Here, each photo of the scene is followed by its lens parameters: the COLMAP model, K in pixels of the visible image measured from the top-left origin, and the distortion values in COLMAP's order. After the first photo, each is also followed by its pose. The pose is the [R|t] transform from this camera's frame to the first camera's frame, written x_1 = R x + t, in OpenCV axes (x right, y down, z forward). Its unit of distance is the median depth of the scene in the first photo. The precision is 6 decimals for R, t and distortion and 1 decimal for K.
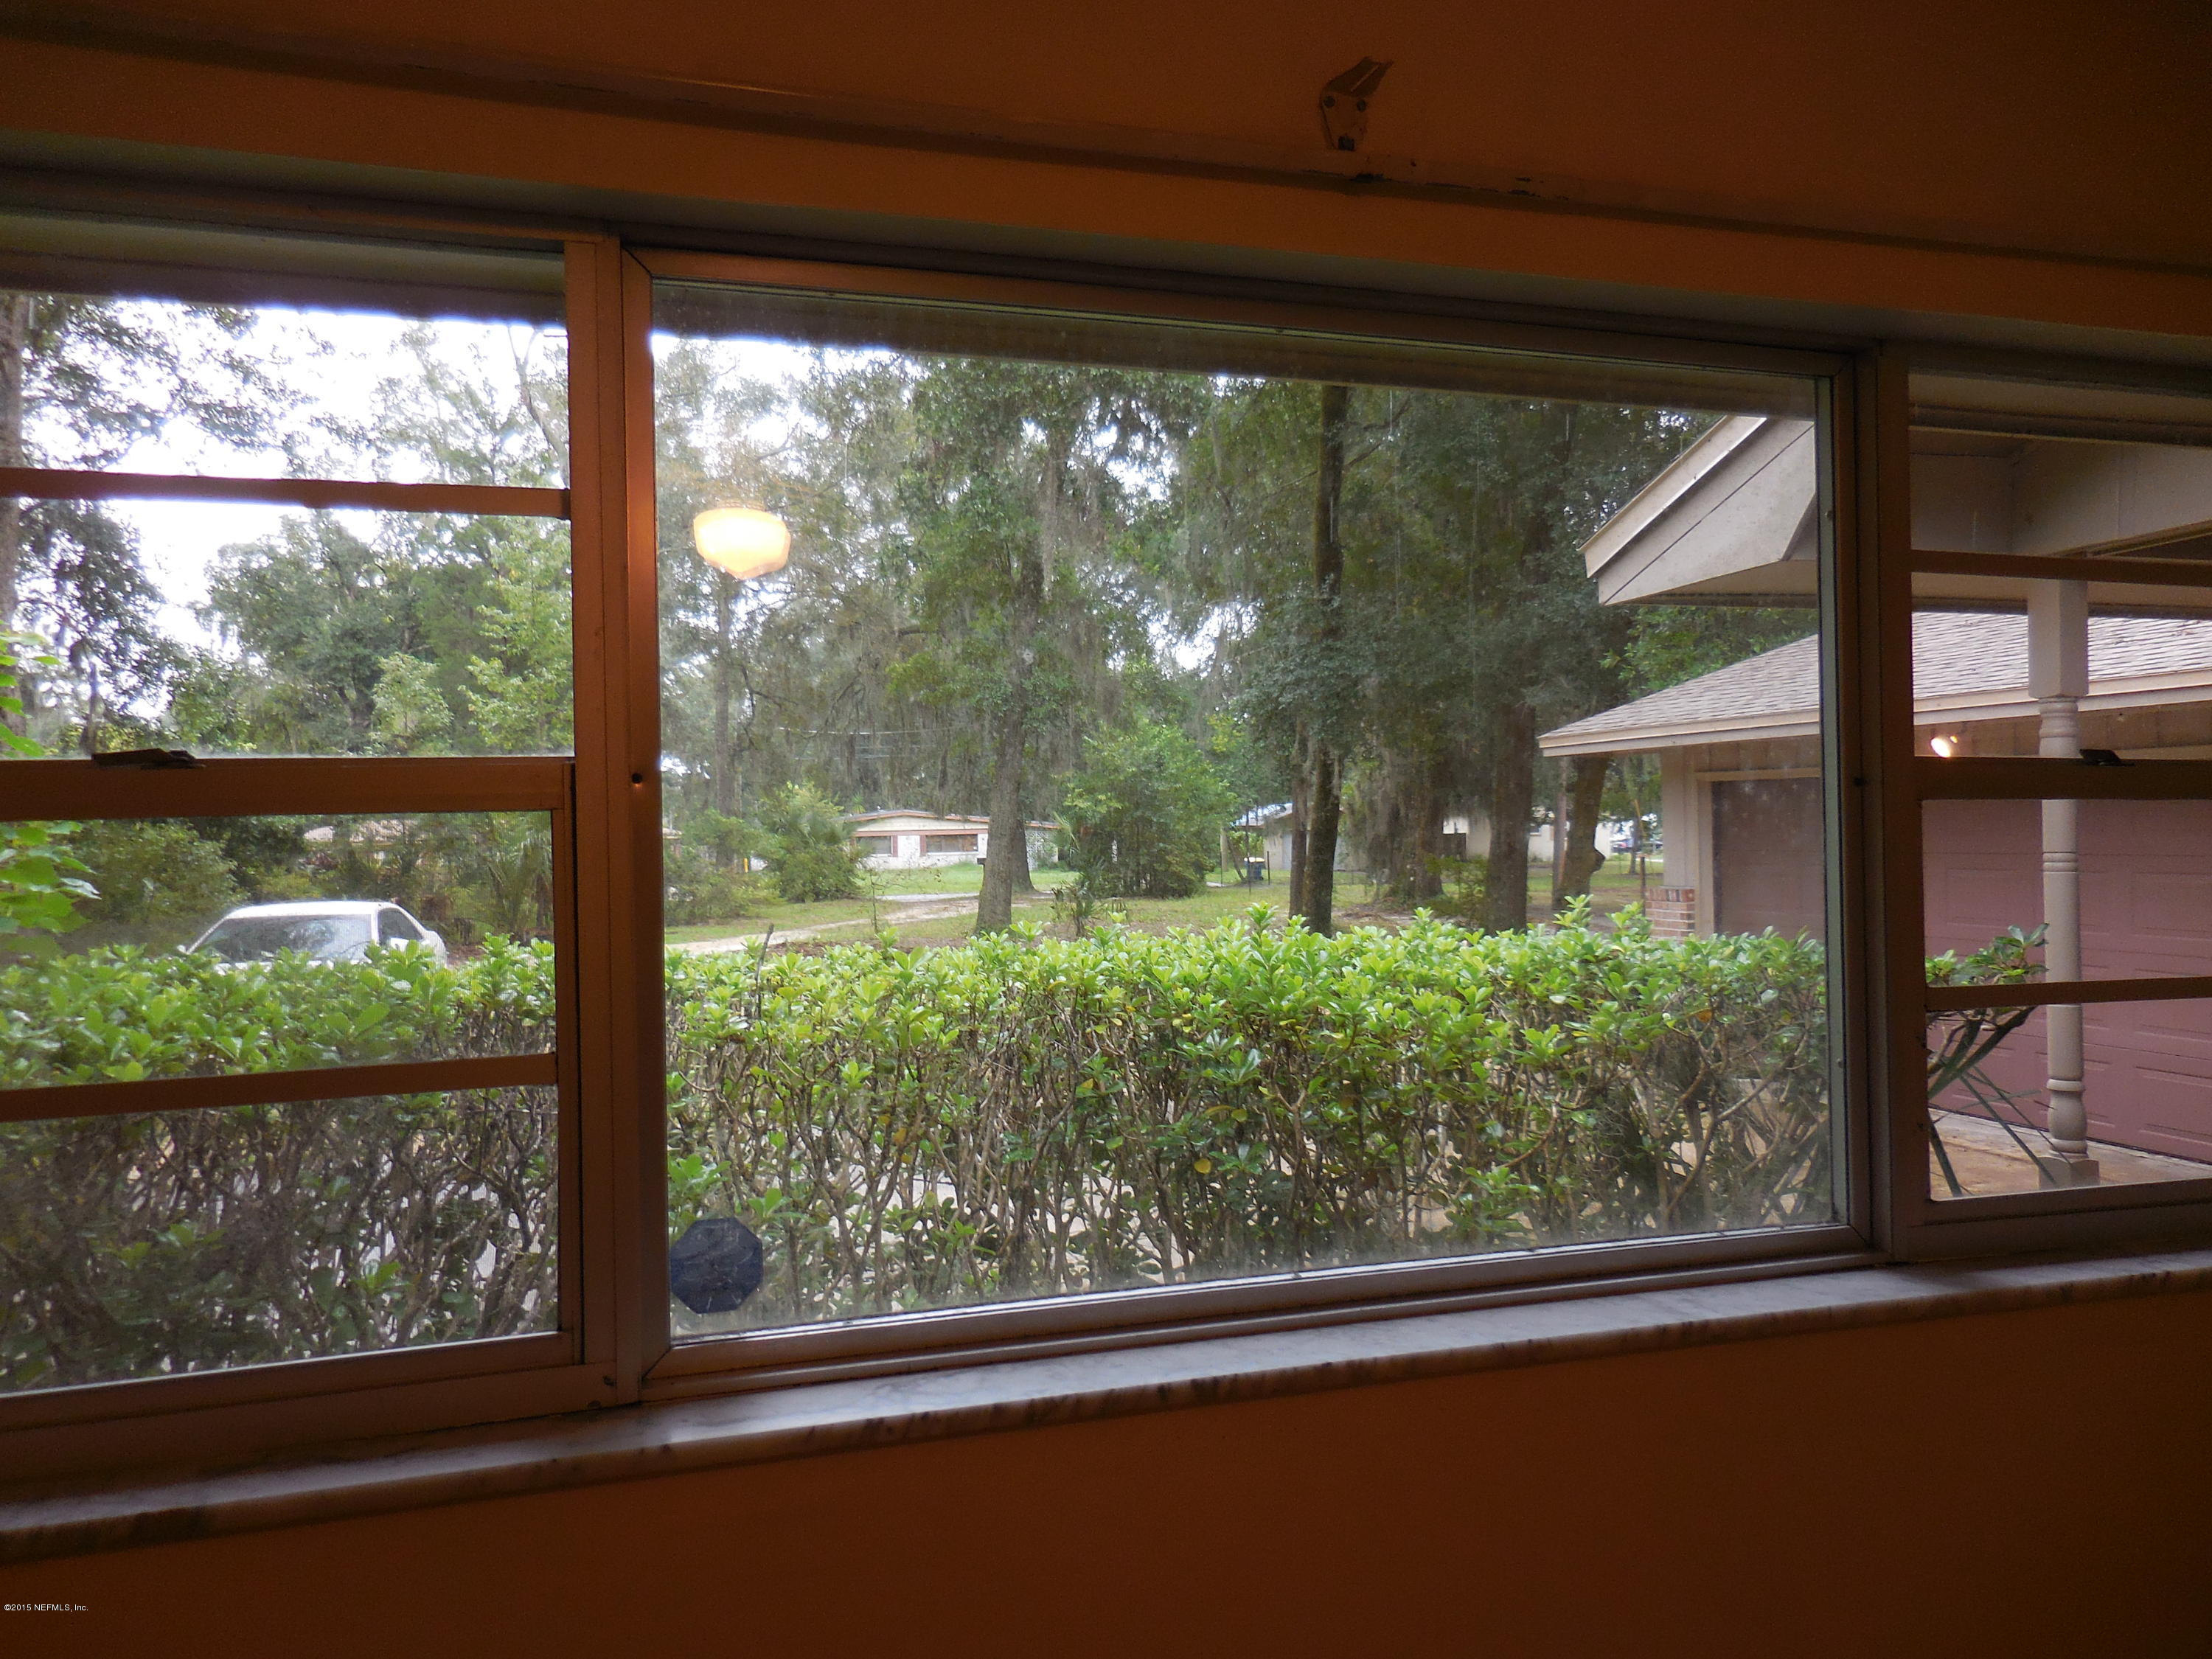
lens RADIAL K [[1673.9, 0, 1106.0], [0, 1673.9, 829.5], [0, 0, 1]] dist [0.002946, -0.005288]
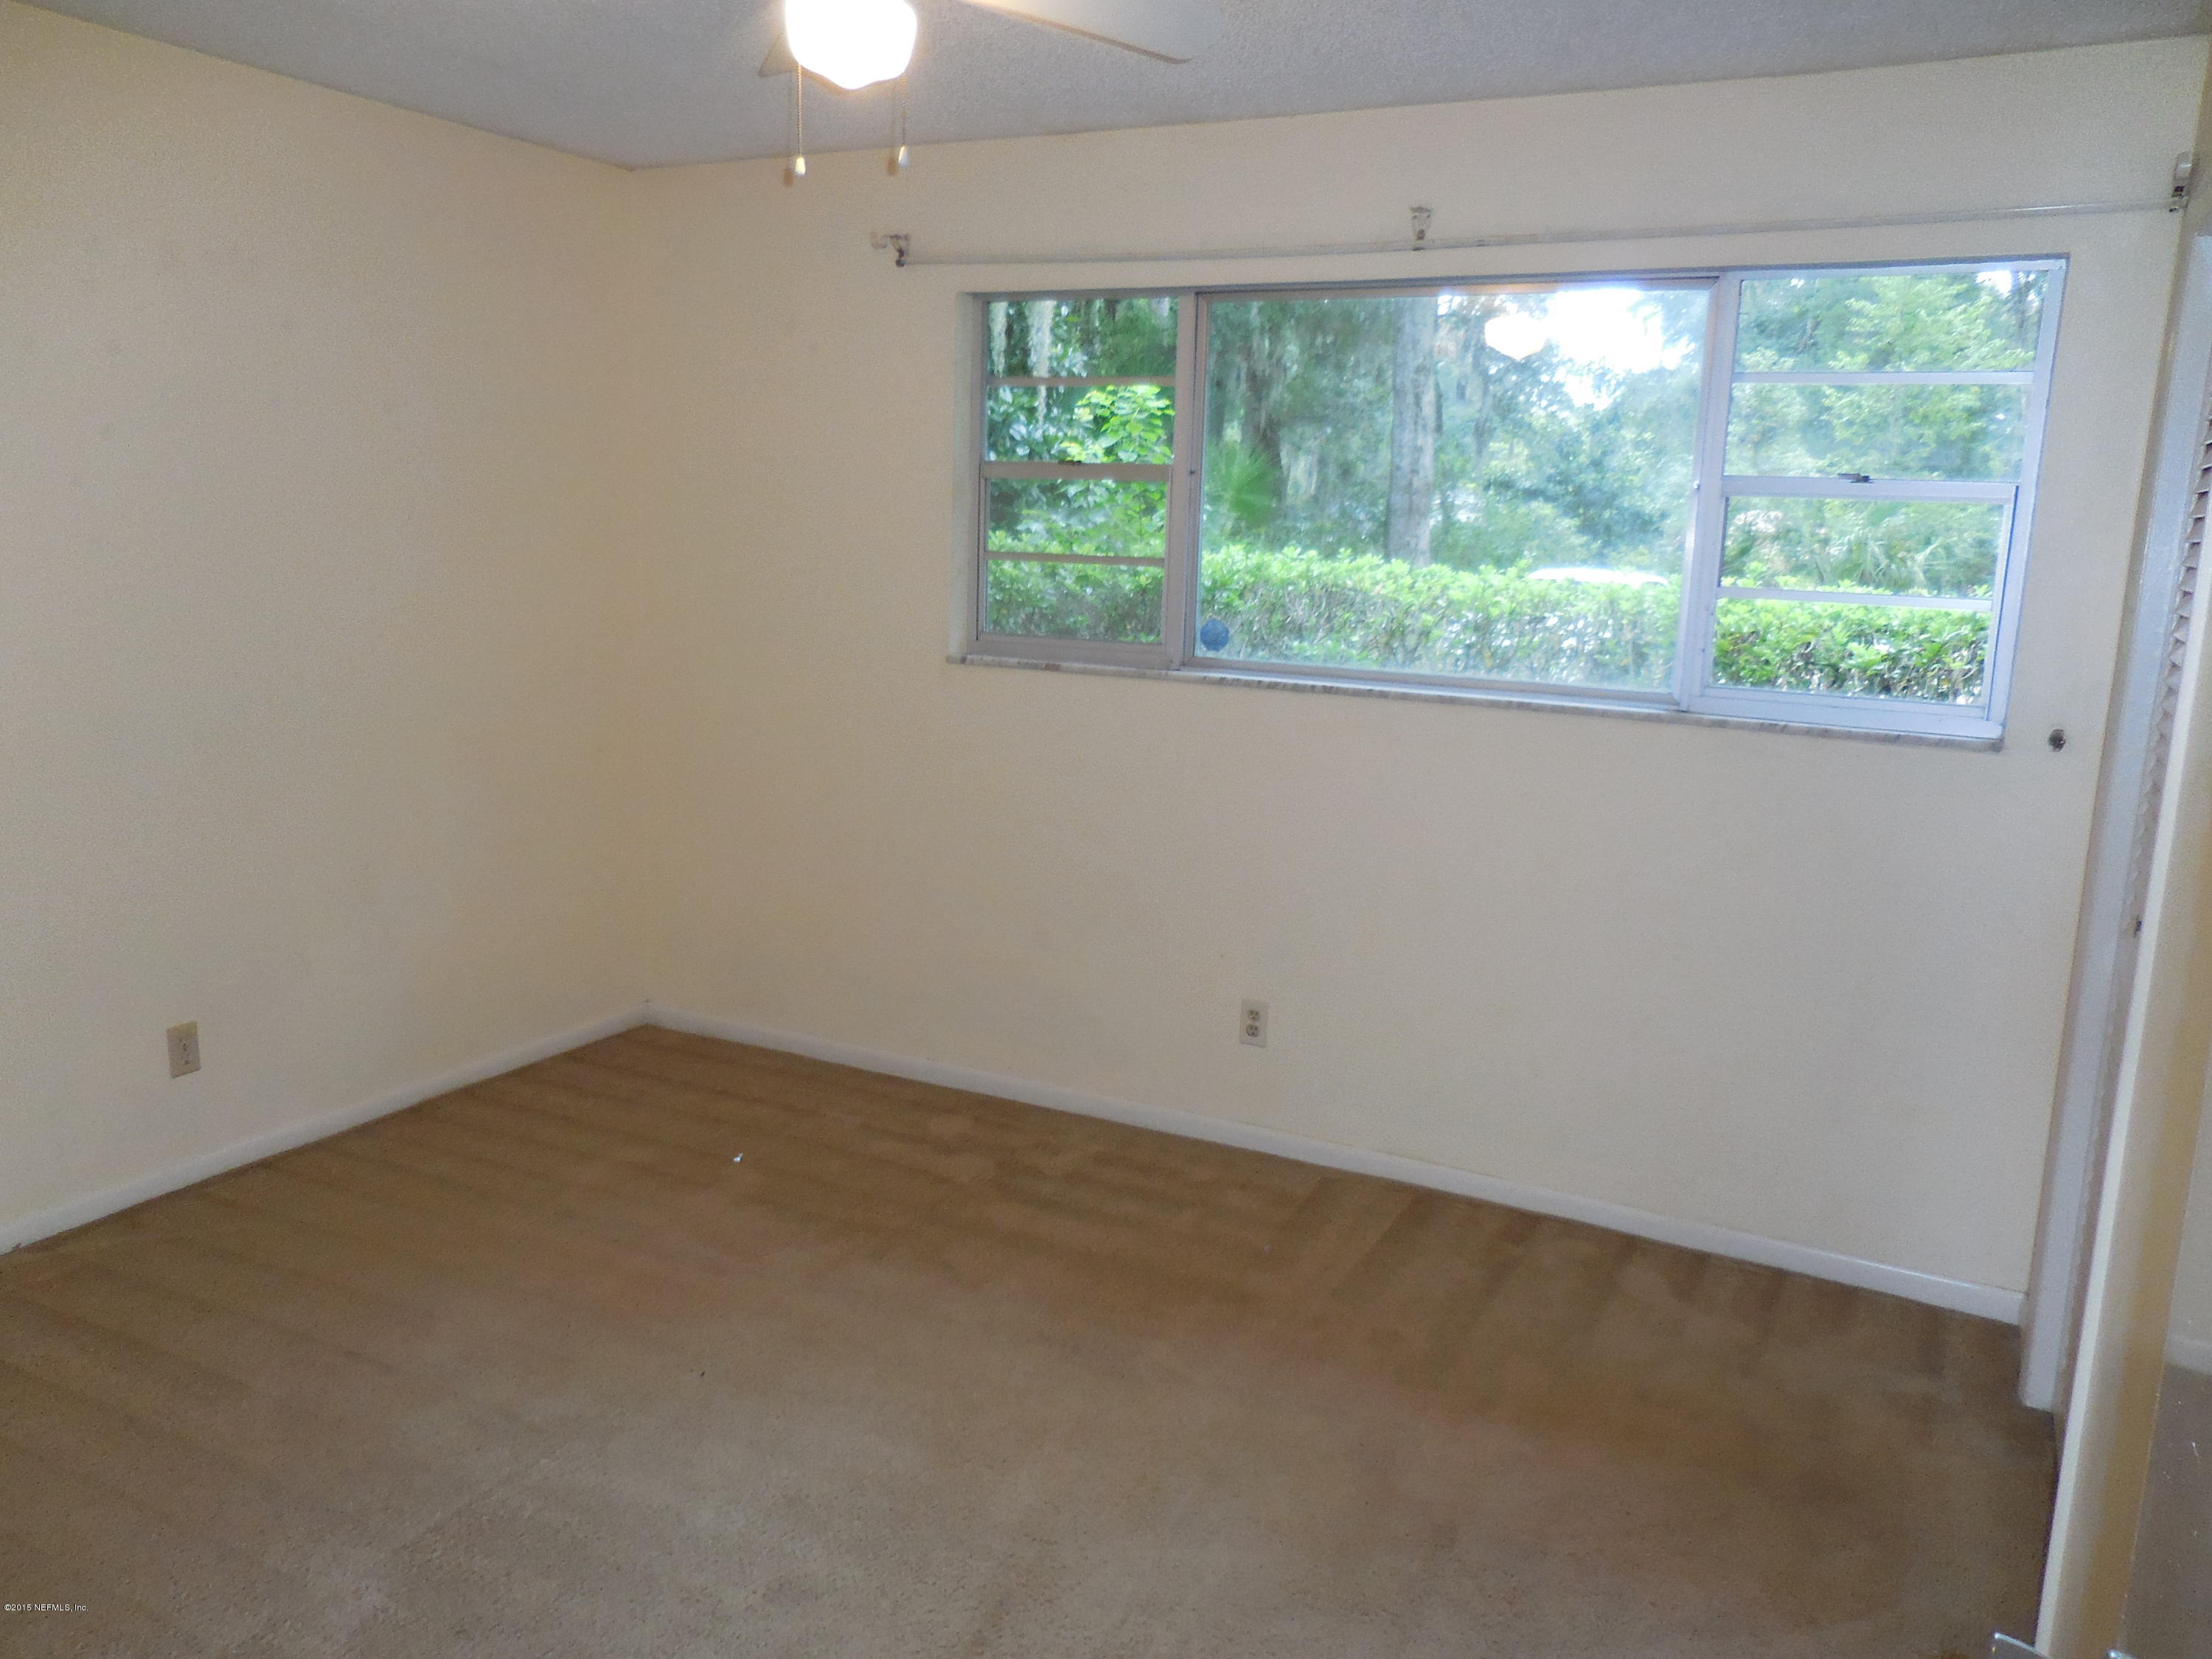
lens RADIAL K [[1673.9, 0, 1106.0], [0, 1673.9, 829.5], [0, 0, 1]] dist [0.002946, -0.005288]
pose [[0.692754, 0.182569, -0.697683, 0.082378], [-0.054058, 0.977850, 0.202206, 0.000085], [0.719145, -0.102364, 0.687278, -0.057490]]
